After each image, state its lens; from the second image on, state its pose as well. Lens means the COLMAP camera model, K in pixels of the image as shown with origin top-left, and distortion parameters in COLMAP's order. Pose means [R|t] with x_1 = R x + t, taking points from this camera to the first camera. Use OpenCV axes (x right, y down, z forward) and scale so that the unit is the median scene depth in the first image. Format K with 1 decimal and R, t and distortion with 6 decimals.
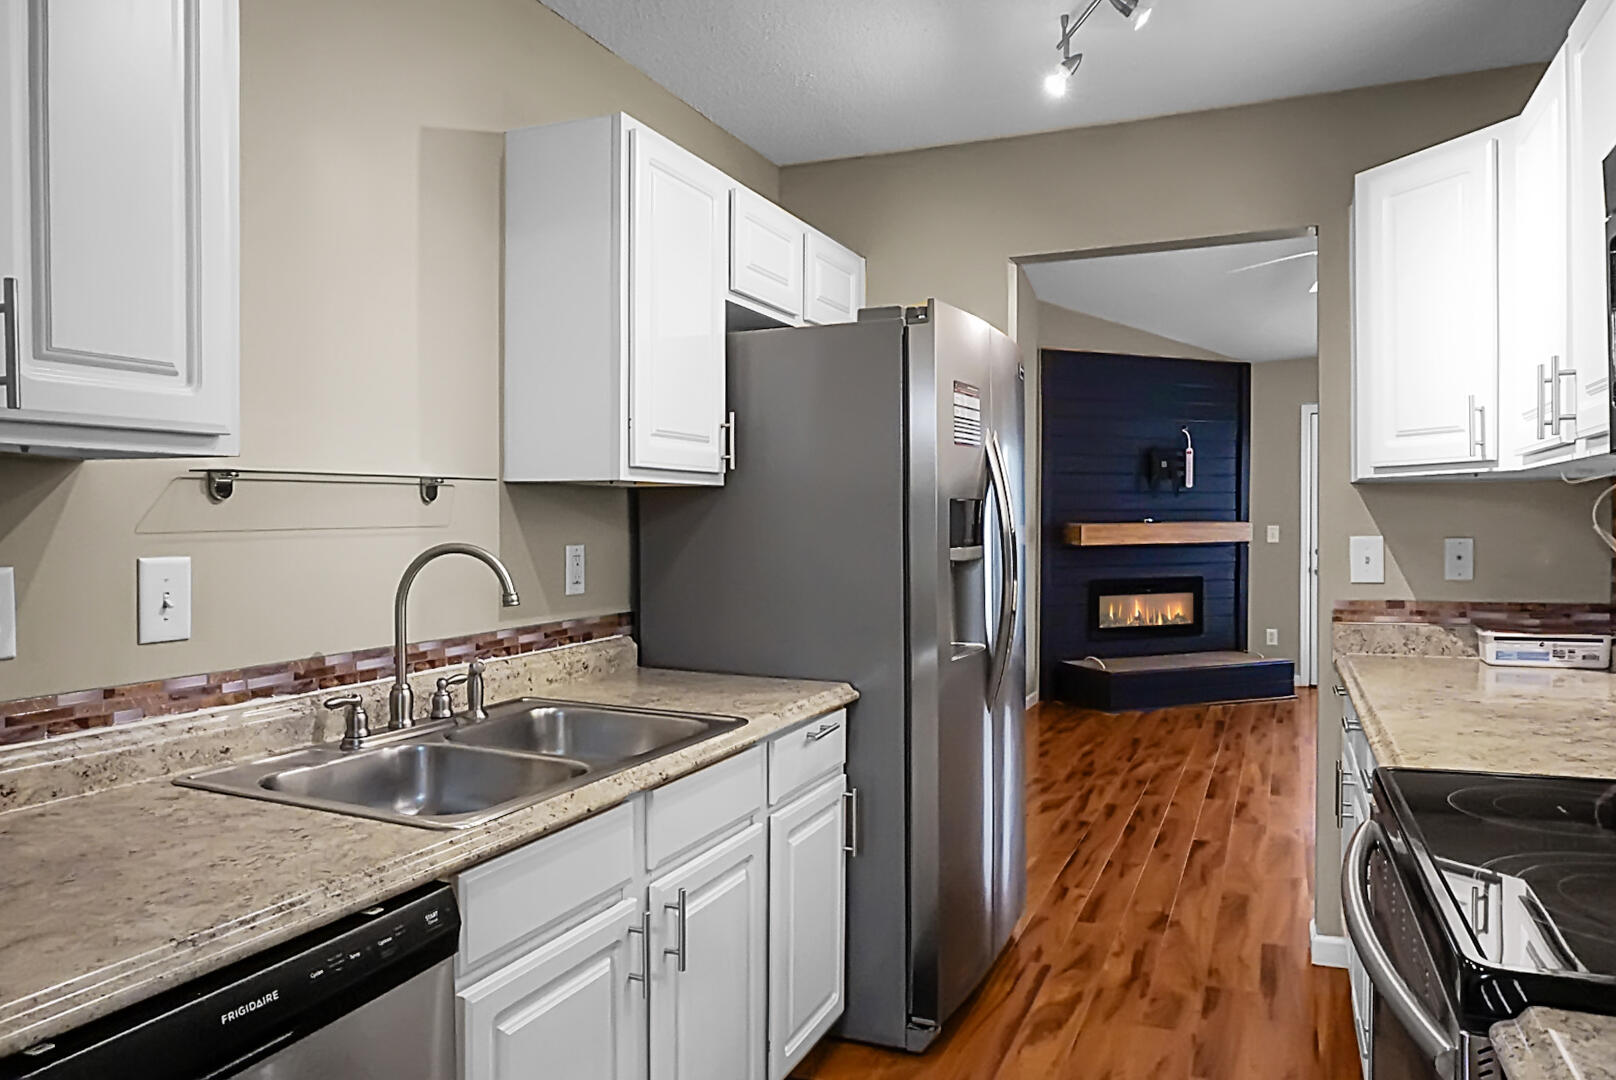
lens RADIAL K [[1082.2, 0, 786.8], [0, 1082.2, 535.2], [0, 0, 1]] dist [-0.064061, 0.030678]
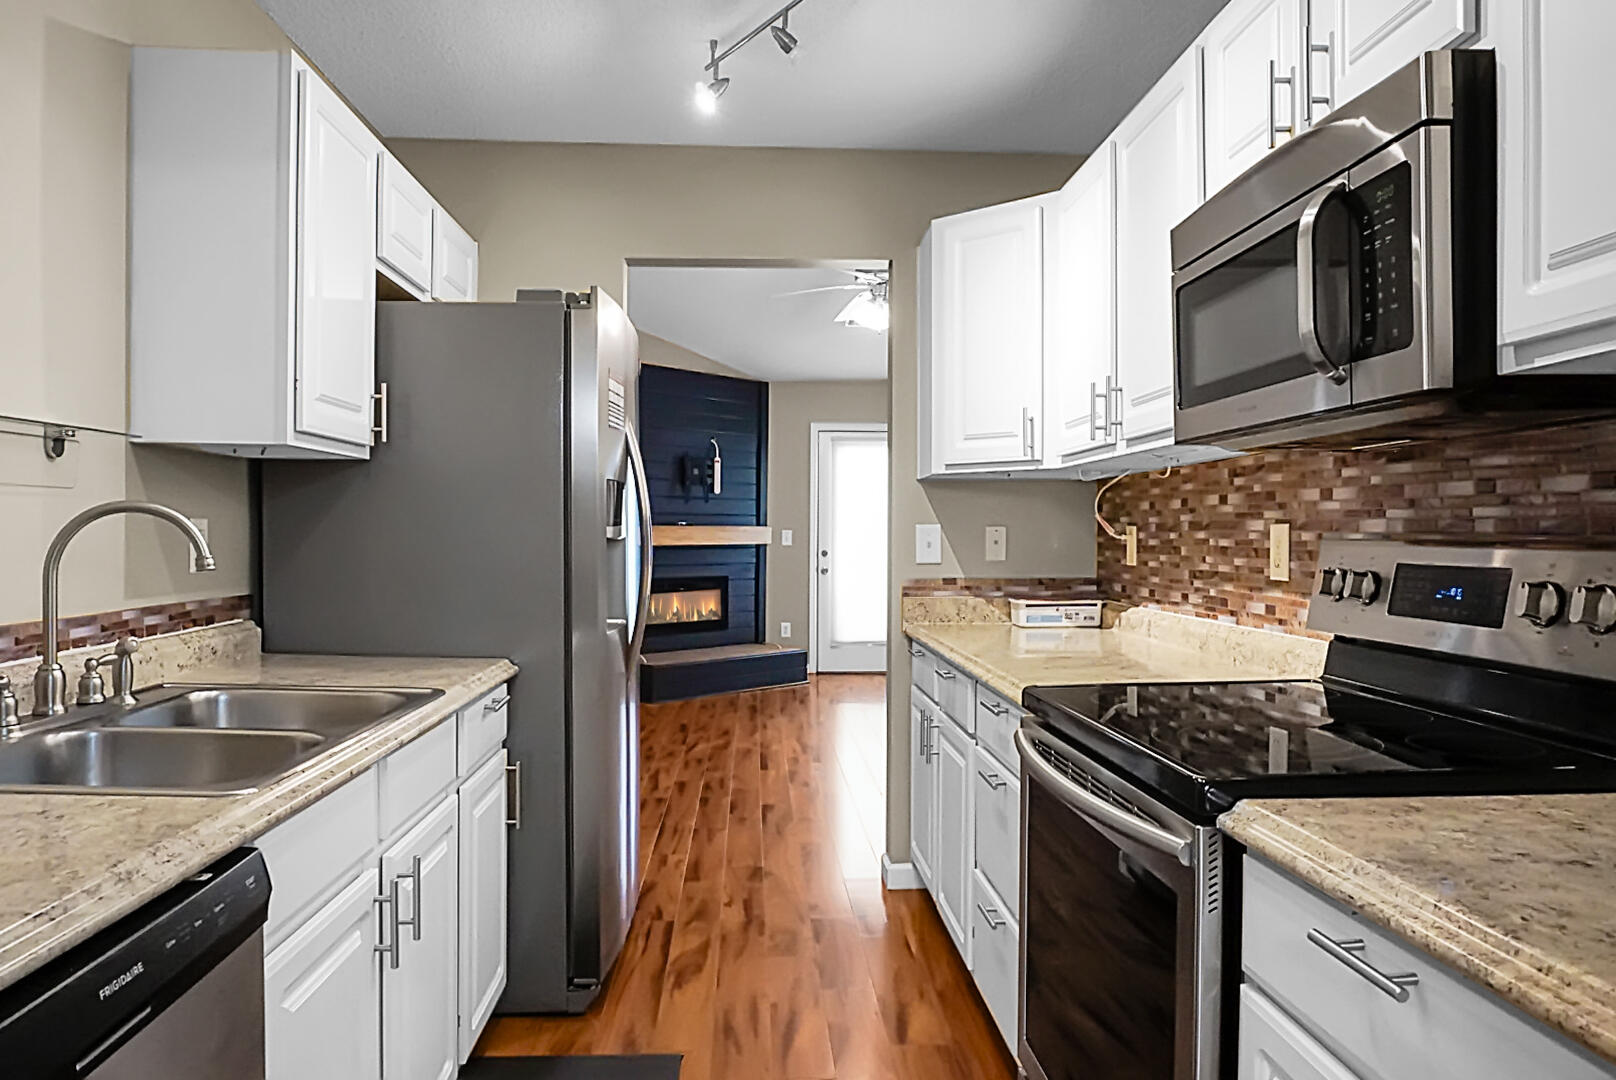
lens RADIAL K [[1080.1, 0, 777.5], [0, 1080.1, 545.6], [0, 0, 1]] dist [-0.061242, 0.034185]
pose [[0.897048, 0.006330, 0.441888, -0.150095], [-0.005861, 0.999980, -0.002427, 0.030313], [-0.441894, -0.000413, 0.897067, -0.011023]]
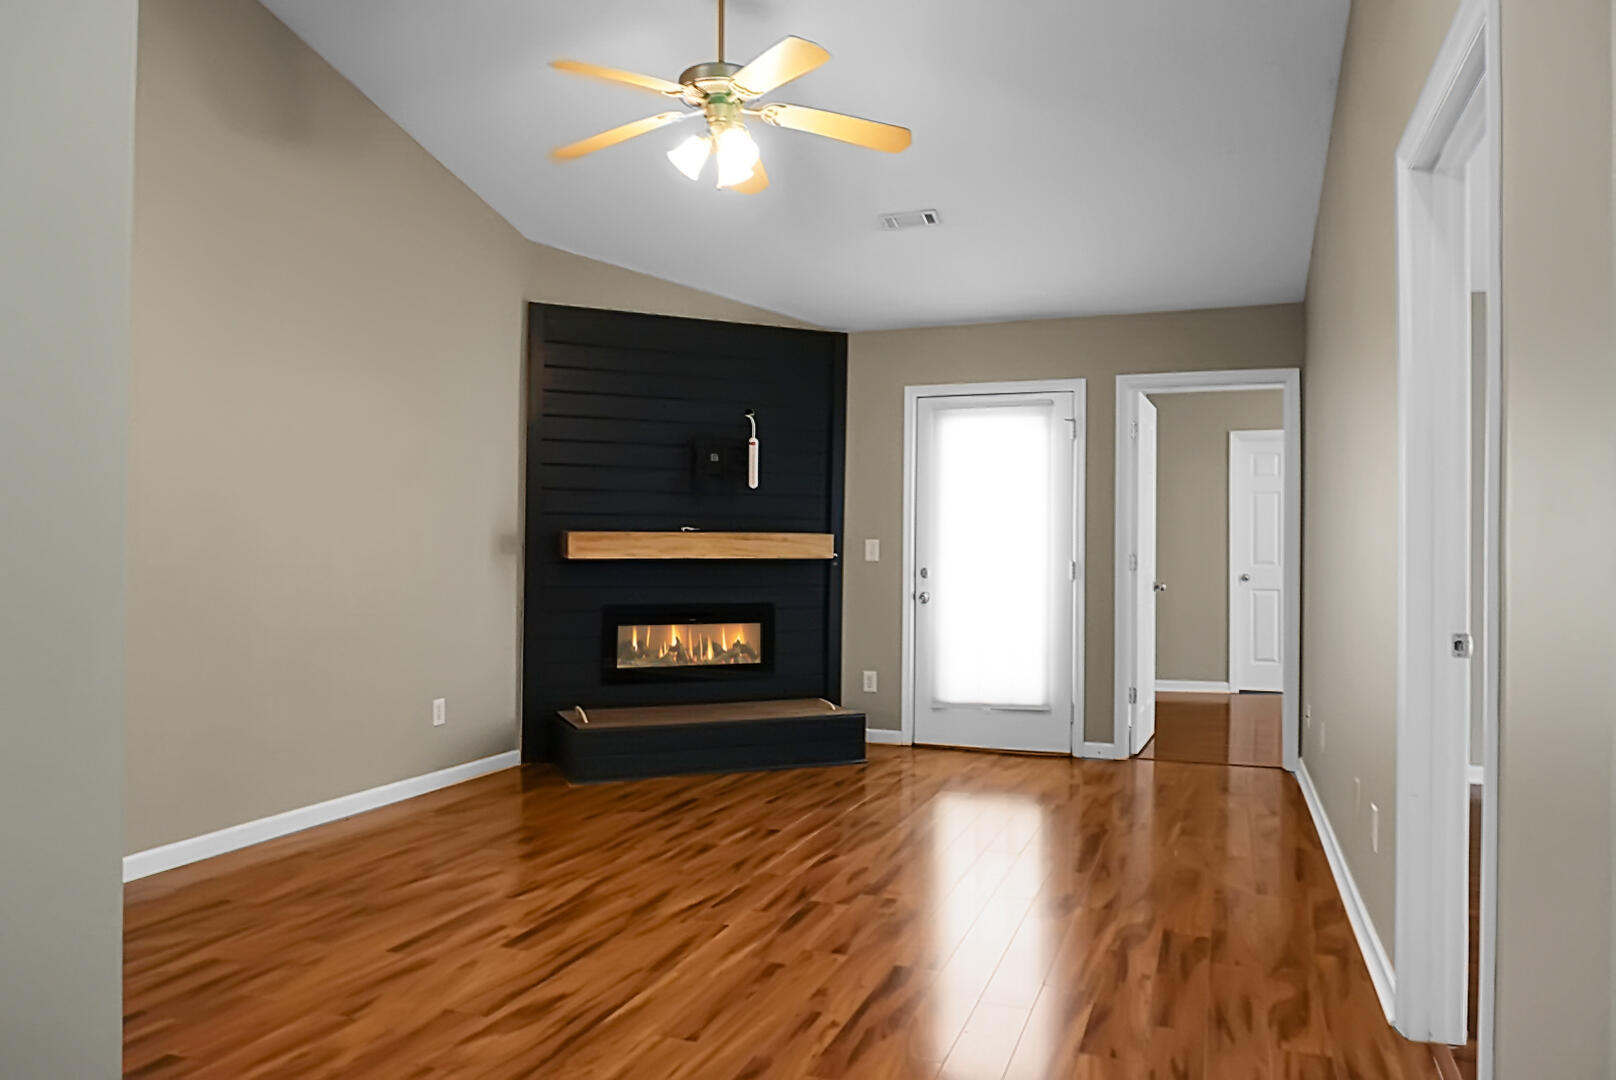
lens RADIAL K [[1082.2, 0, 786.8], [0, 1082.2, 535.2], [0, 0, 1]] dist [-0.064061, 0.030678]
pose [[0.998644, 0.014735, 0.049924, 1.041434], [-0.013310, 0.999498, -0.028756, 0.034671], [-0.050323, 0.028052, 0.998339, 0.619789]]
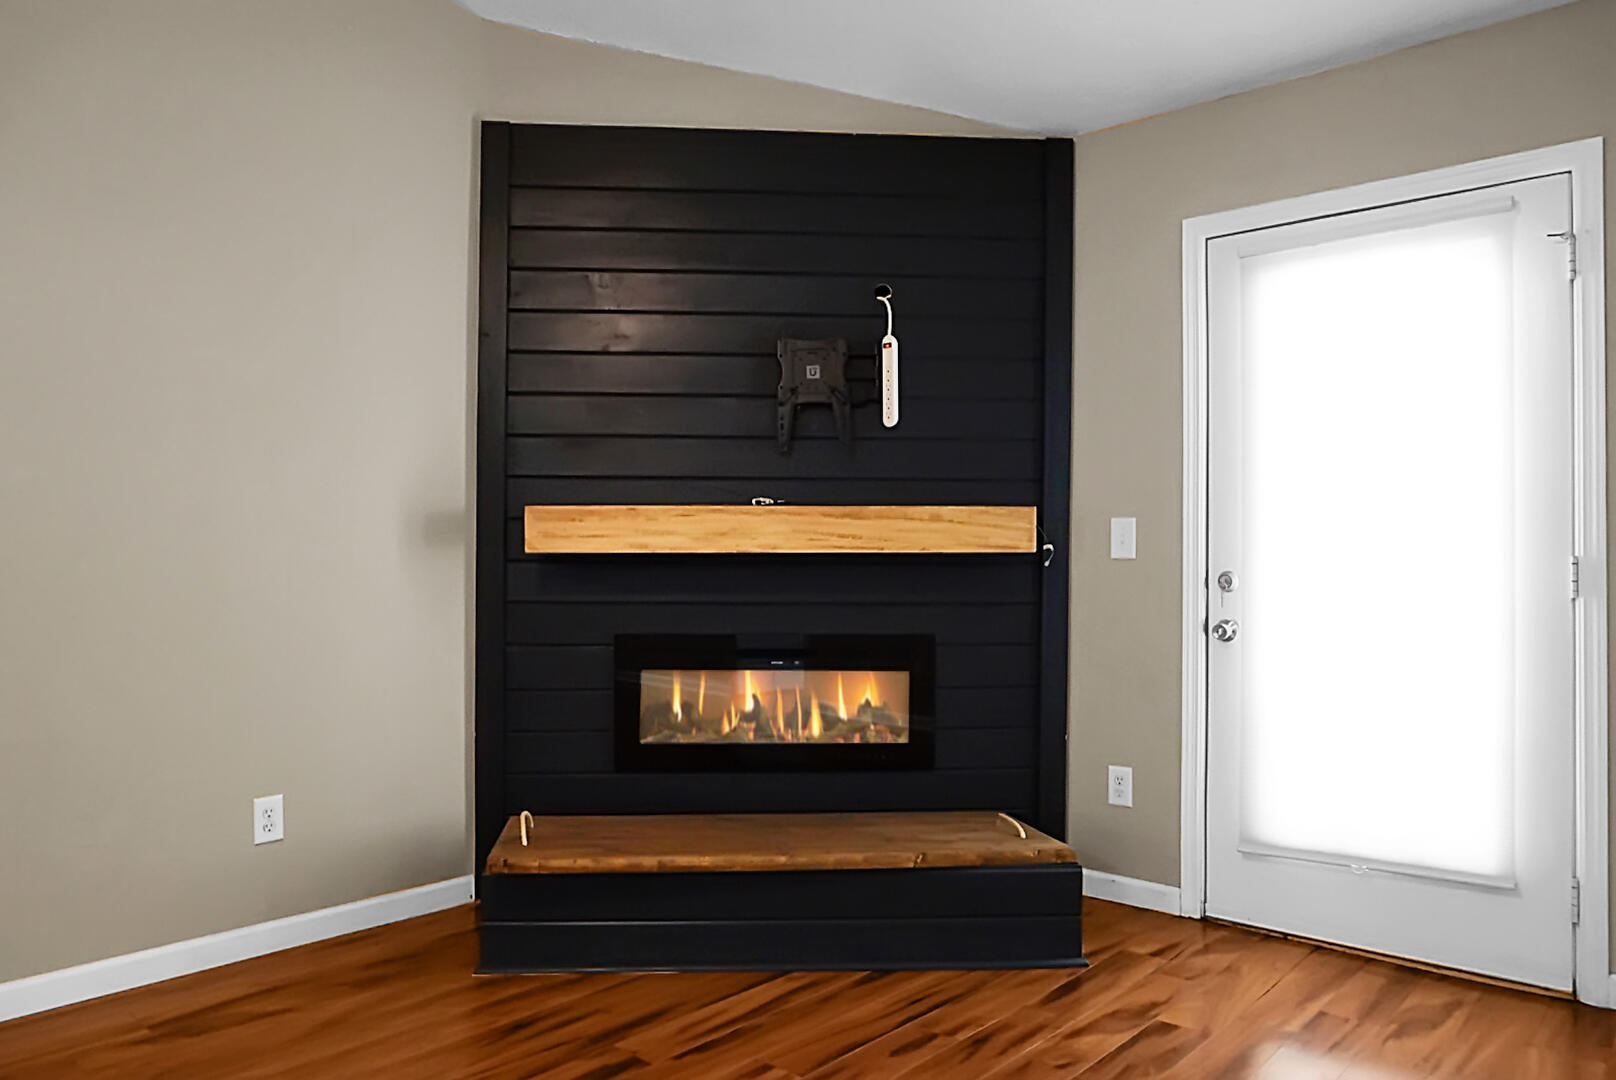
lens RADIAL K [[1080.1, 0, 777.5], [0, 1080.1, 545.6], [0, 0, 1]] dist [-0.061242, 0.034185]
pose [[0.955103, 0.006874, -0.296194, 1.329548], [-0.015018, 0.999569, -0.025230, 0.043103], [0.295893, 0.028546, 0.954794, 1.663154]]
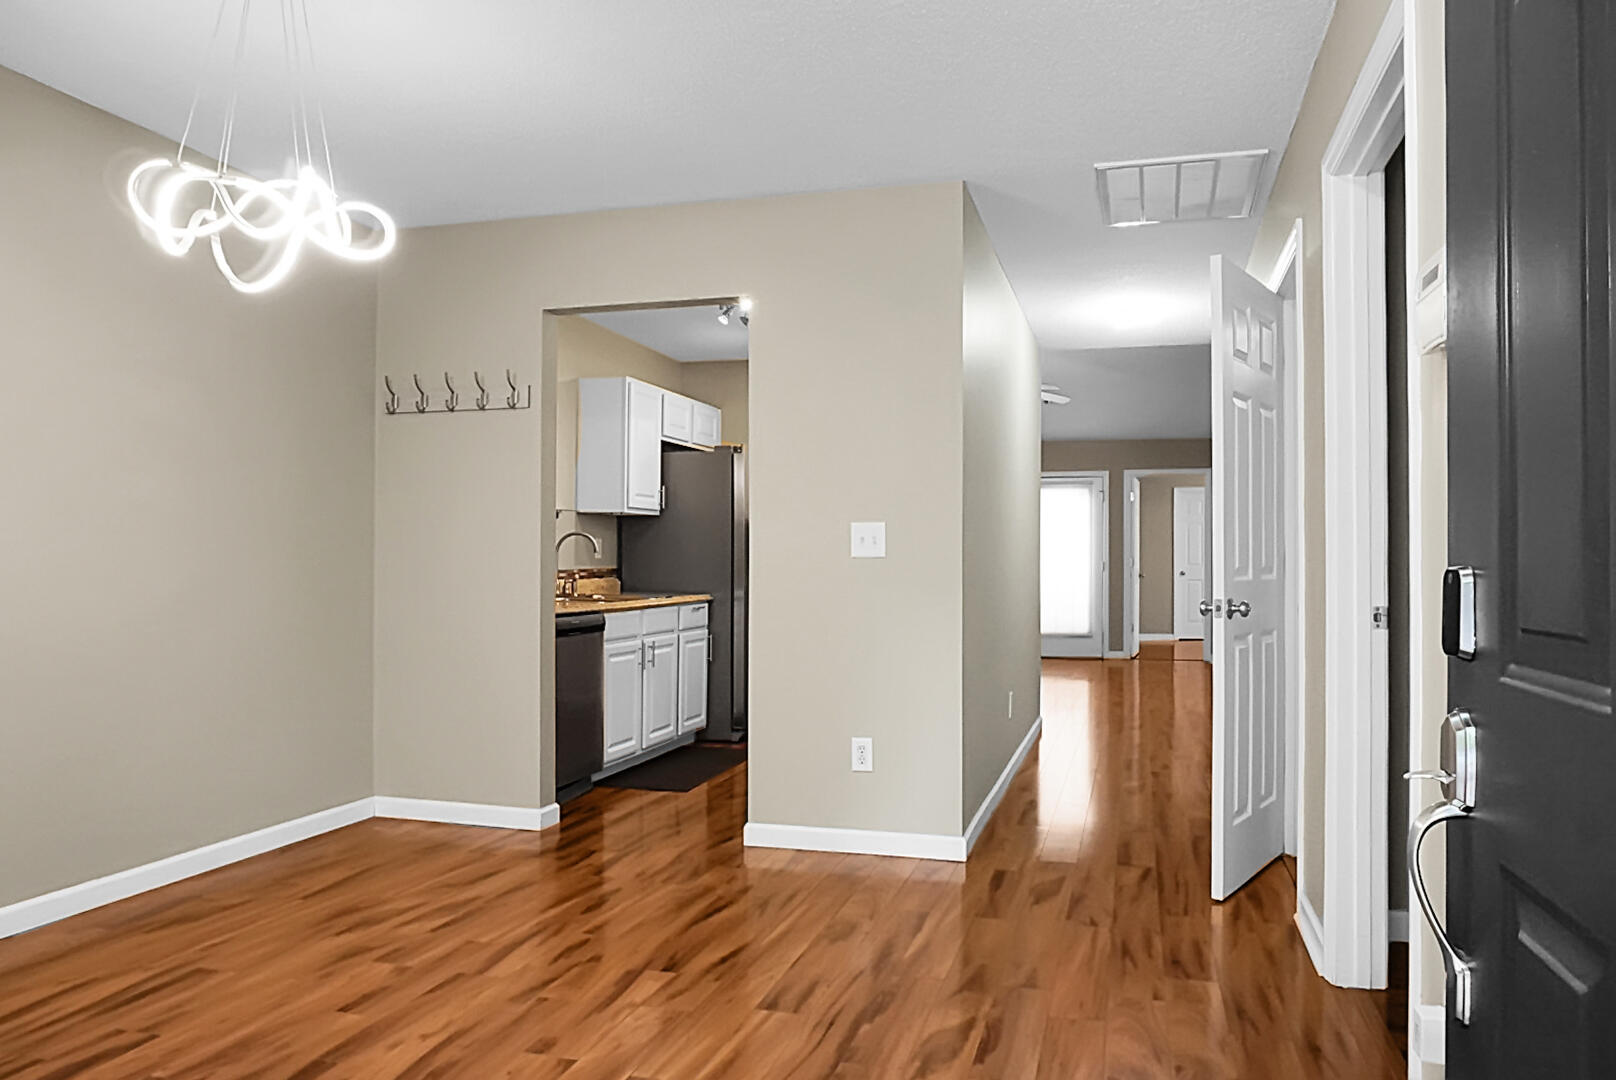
lens RADIAL K [[1082.2, 0, 786.8], [0, 1082.2, 535.2], [0, 0, 1]] dist [-0.064061, 0.030678]
pose [[0.993598, 0.011484, 0.112385, -0.045011], [-0.007037, 0.999180, -0.039883, 0.093252], [-0.112751, 0.038836, 0.992864, -1.441773]]
